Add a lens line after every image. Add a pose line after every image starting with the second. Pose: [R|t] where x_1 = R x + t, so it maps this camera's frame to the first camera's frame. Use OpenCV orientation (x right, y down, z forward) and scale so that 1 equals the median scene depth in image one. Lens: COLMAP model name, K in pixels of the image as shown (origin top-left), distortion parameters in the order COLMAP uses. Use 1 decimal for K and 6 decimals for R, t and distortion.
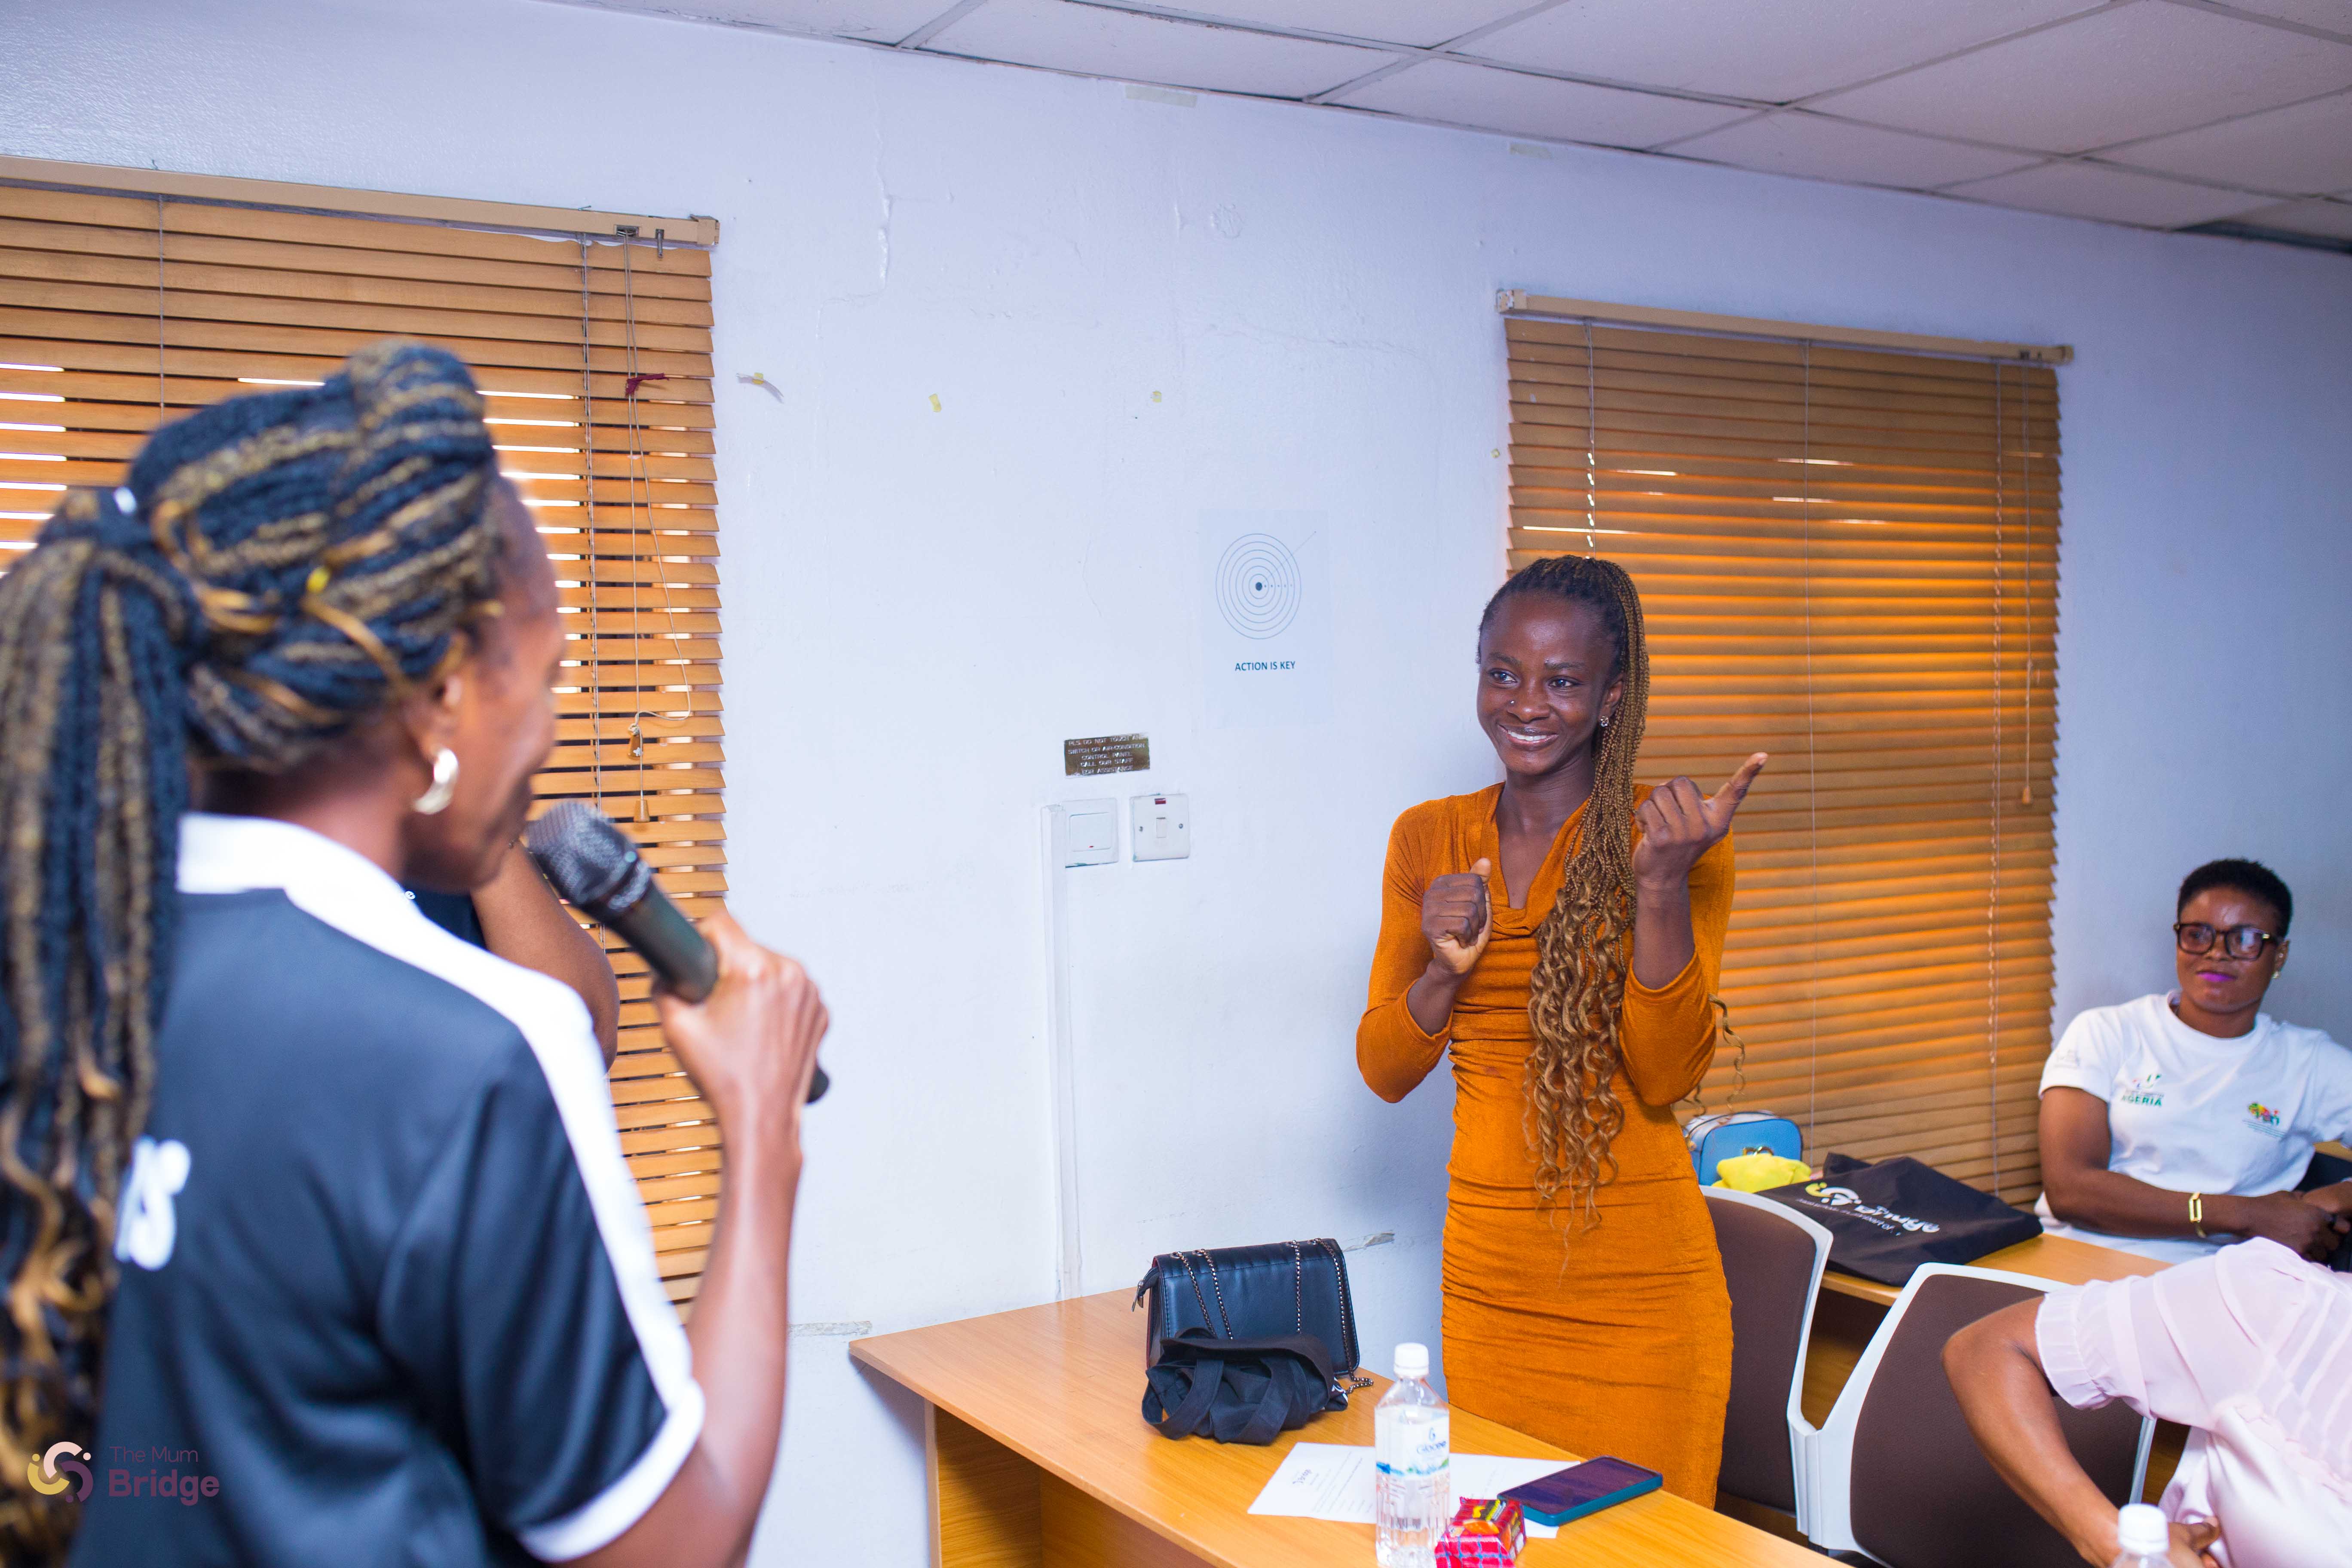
lens RADIAL K [[2296.5, 0, 1172.9], [0, 2296.5, 784.1], [0, 0, 1]] dist [-0.013185, 0.000000]
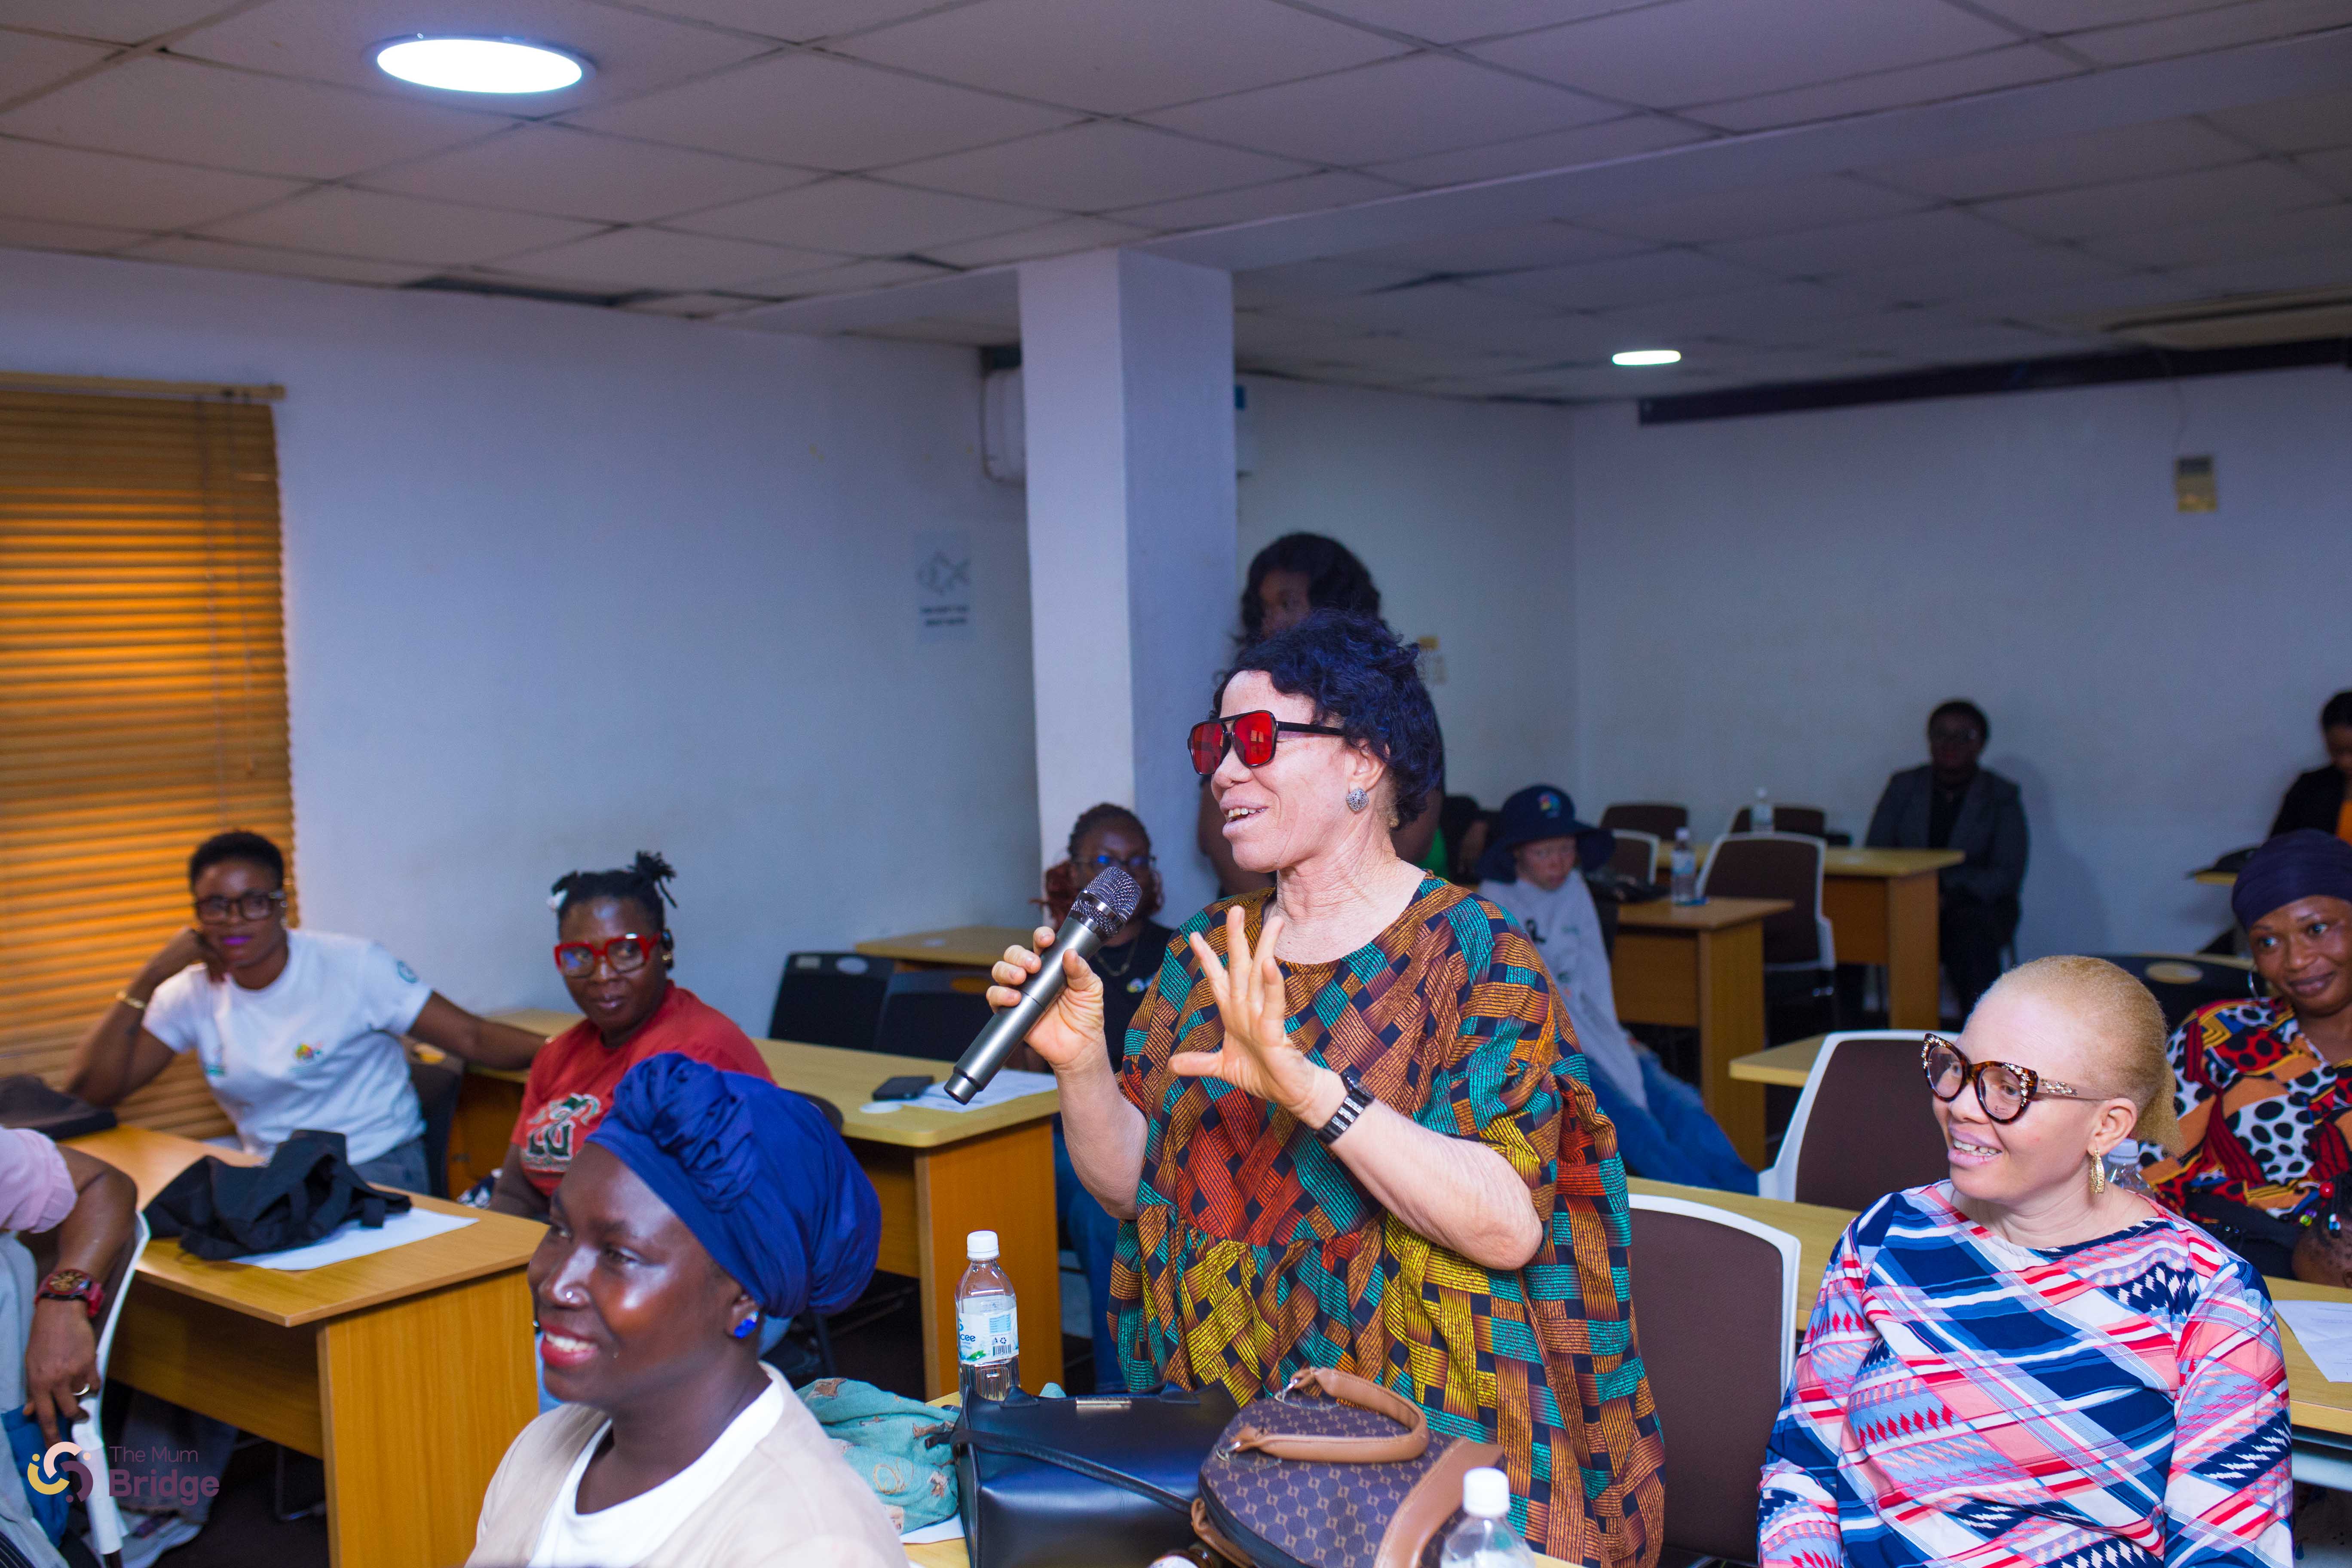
lens RADIAL K [[2296.5, 0, 1162.8], [0, 2296.5, 703.8], [0, 0, 1]] dist [-0.013185, 0.000000]
pose [[0.950146, -0.019448, 0.311197, 0.460330], [0.020631, 0.999787, -0.000510, -0.015801], [-0.311121, 0.006905, 0.950345, -0.281592]]
